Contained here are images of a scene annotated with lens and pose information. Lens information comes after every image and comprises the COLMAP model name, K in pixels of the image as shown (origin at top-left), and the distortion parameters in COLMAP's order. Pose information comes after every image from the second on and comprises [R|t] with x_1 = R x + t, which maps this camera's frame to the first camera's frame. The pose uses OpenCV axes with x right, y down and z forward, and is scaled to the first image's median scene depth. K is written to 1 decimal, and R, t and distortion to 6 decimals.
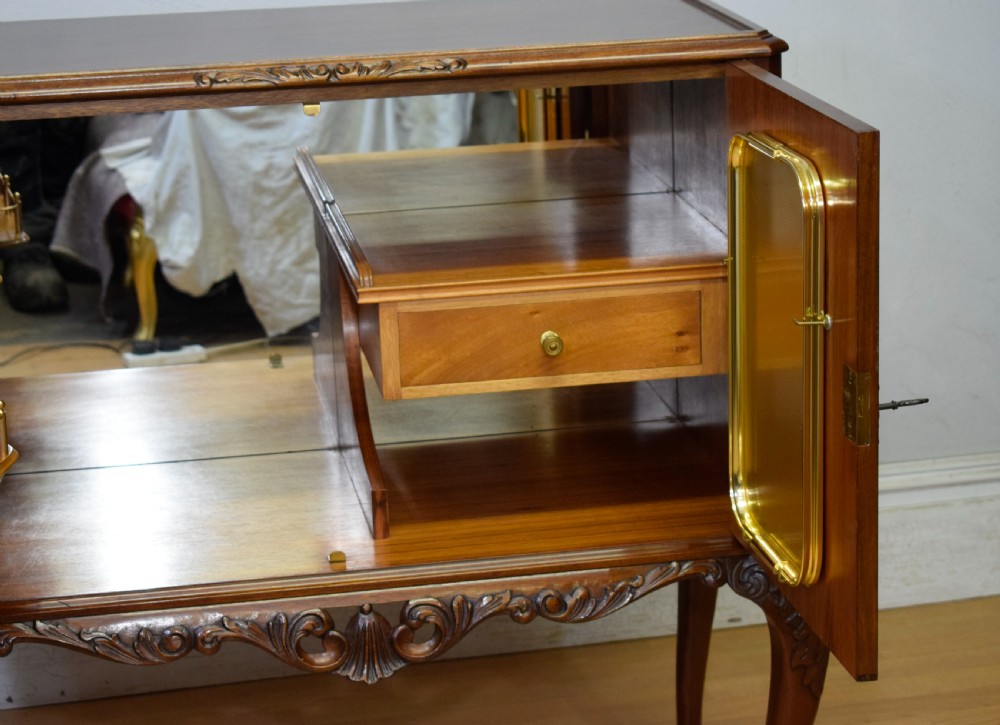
lens RADIAL K [[2475.6, 0, 559.4], [0, 2475.6, 377.1], [0, 0, 1]] dist [-0.034671, 0.000000]
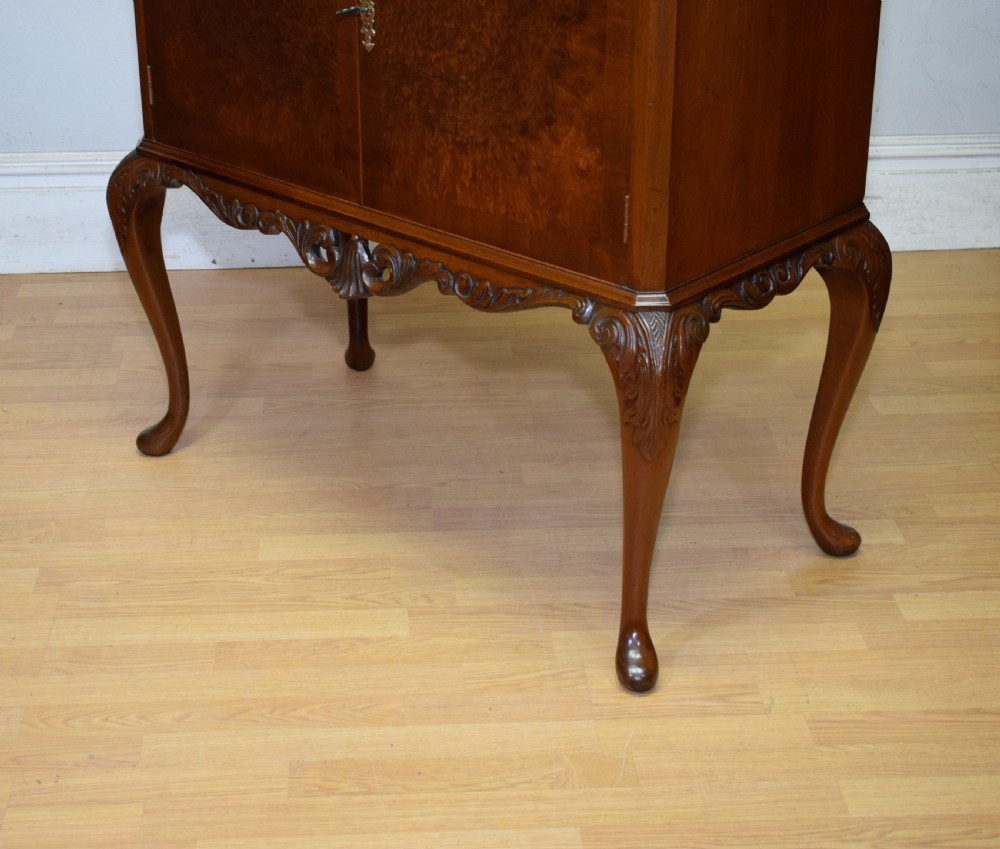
lens RADIAL K [[1883.3, 0, 426.6], [0, 1883.3, 430.5], [0, 0, 1]] dist [-0.019366, 0.000000]
pose [[0.981558, 0.096286, -0.165144, 0.094789], [-0.065875, 0.981343, 0.180626, 0.037173], [0.179455, -0.166416, 0.969588, 0.010665]]
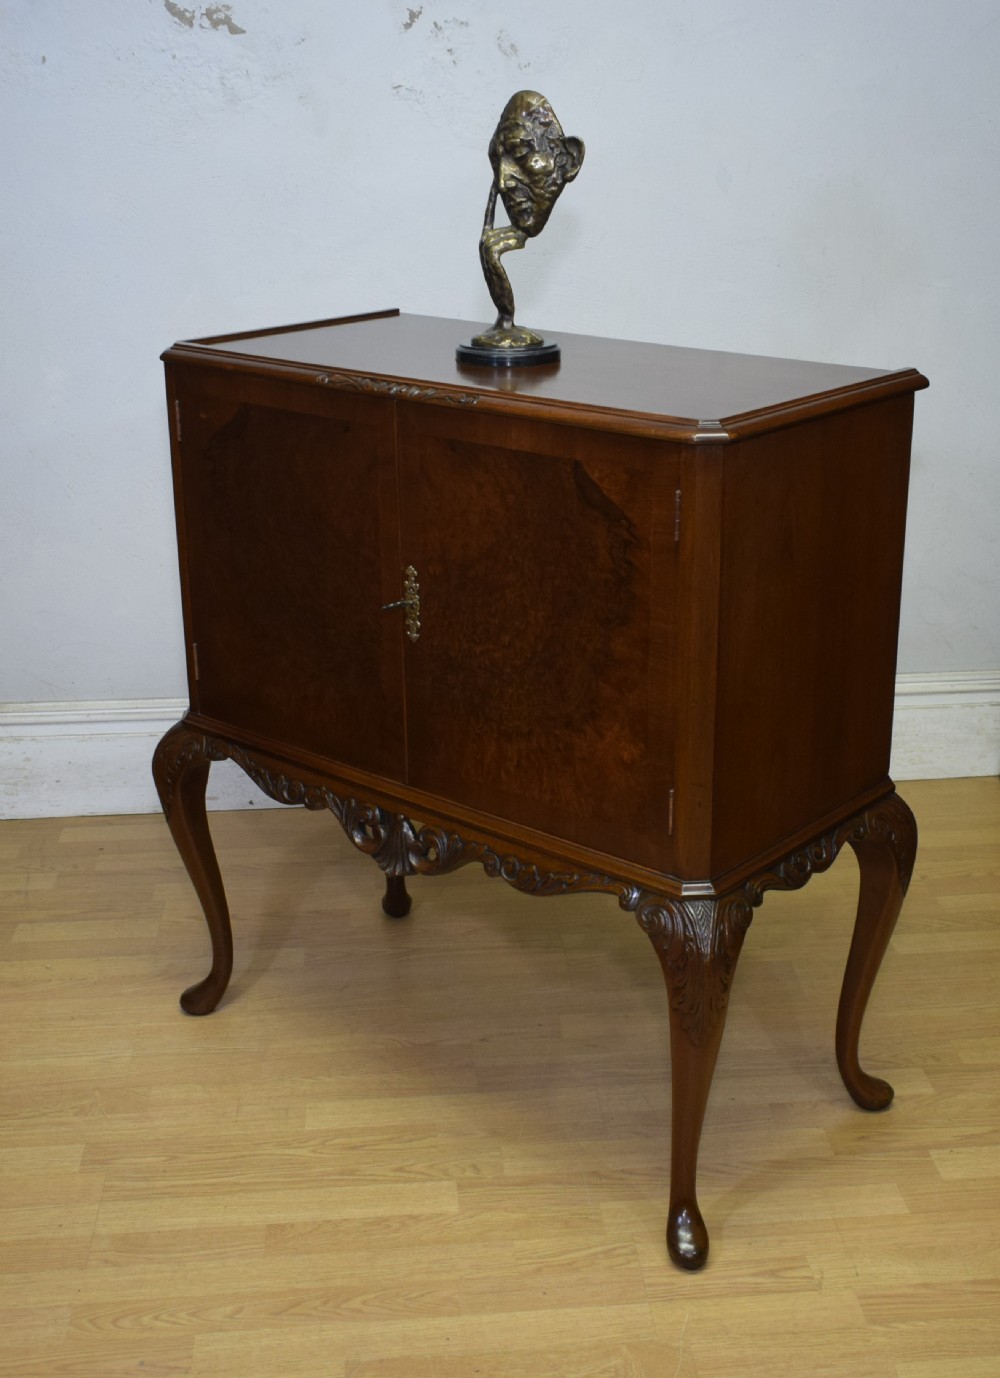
lens RADIAL K [[1746.5, 0, 541.6], [0, 1746.5, 704.3], [0, 0, 1]] dist [-0.020689, 0.000000]
pose [[0.991662, 0.066059, -0.110648, 0.062752], [-0.057811, 0.995418, 0.076159, -0.013149], [0.115172, -0.069127, 0.990937, 0.057516]]
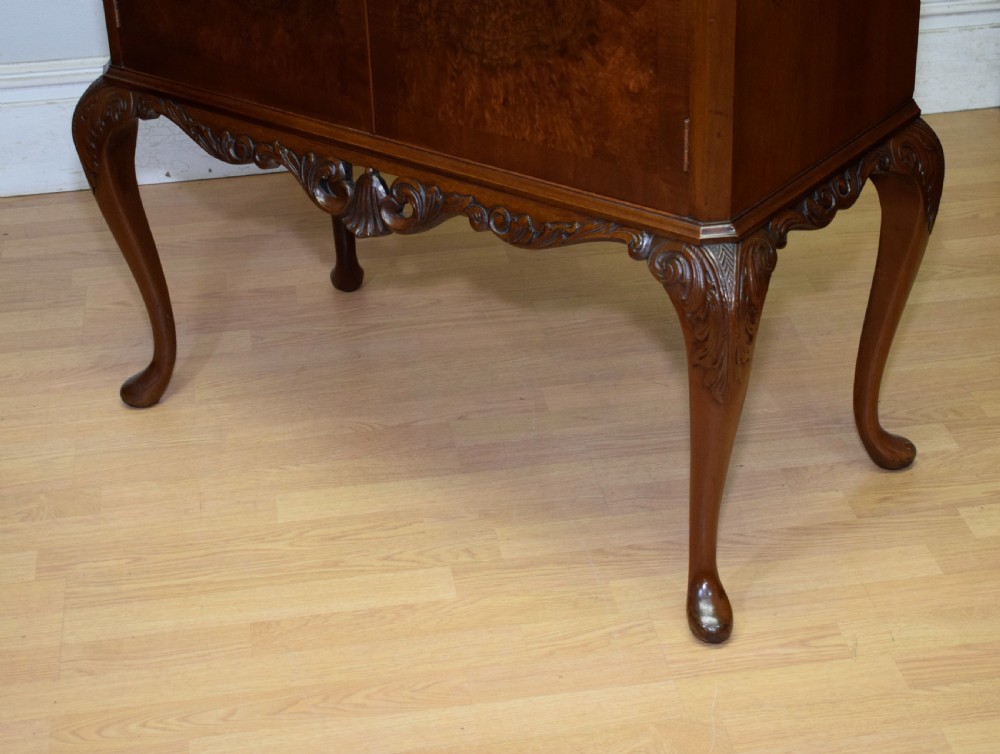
lens RADIAL K [[1929.4, 0, 509.3], [0, 1929.4, 407.0], [0, 0, 1]] dist [-0.022234, 0.000000]
pose [[0.997242, 0.033914, -0.066019, 0.022307], [-0.016718, 0.969281, 0.245387, 0.004300], [0.072313, -0.243606, 0.967175, 0.063650]]
